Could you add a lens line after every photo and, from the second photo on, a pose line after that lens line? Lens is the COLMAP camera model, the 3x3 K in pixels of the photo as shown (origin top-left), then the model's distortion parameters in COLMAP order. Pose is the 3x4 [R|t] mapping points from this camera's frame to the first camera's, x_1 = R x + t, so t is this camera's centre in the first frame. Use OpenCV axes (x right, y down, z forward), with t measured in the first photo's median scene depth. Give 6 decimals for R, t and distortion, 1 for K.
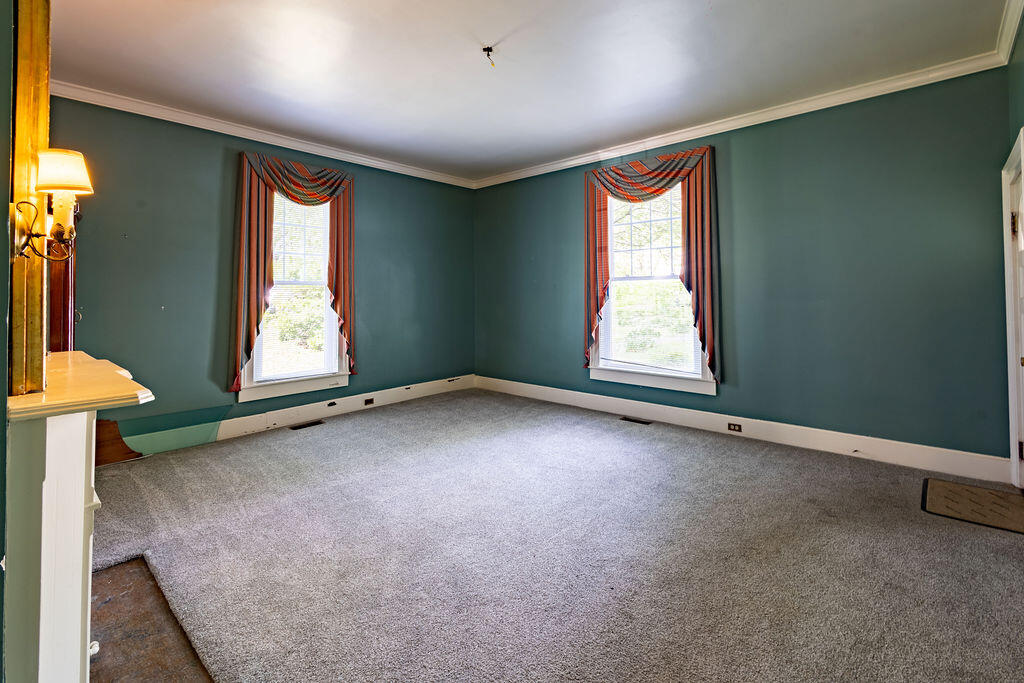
lens RADIAL K [[472.3, 0, 507.1], [0, 472.3, 283.0], [0, 0, 1]] dist [0.009748, 0.000089]
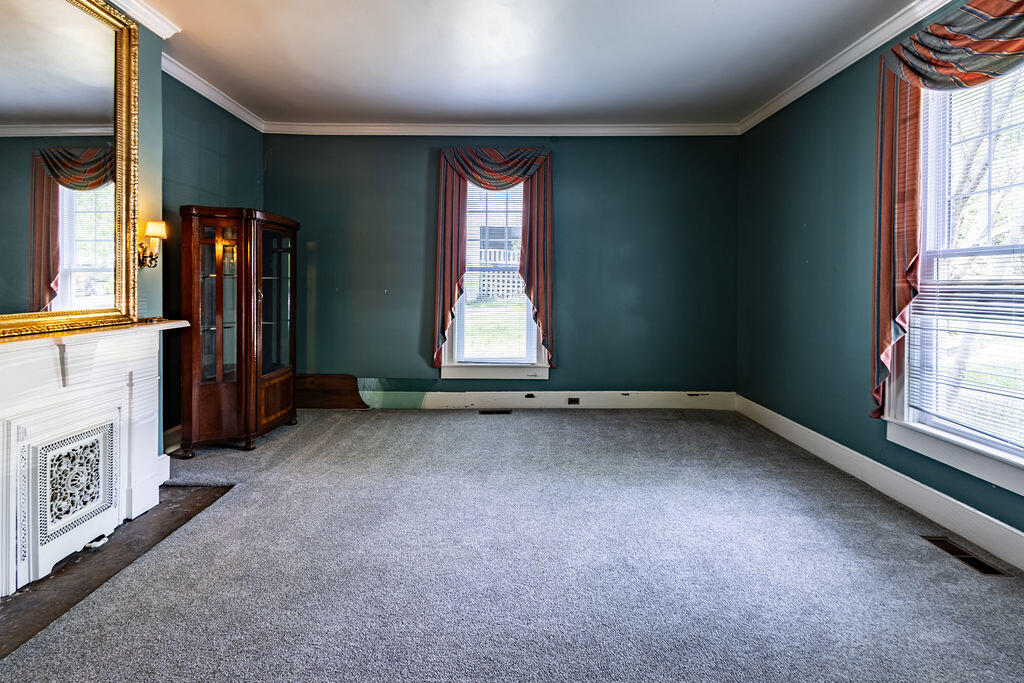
lens RADIAL K [[472.3, 0, 507.1], [0, 472.3, 283.0], [0, 0, 1]] dist [0.009748, 0.000089]
pose [[0.666944, 0.009318, -0.745050, 0.307212], [0.011150, 0.999685, 0.022484, 0.006919], [0.745025, -0.023302, 0.666630, 0.338657]]
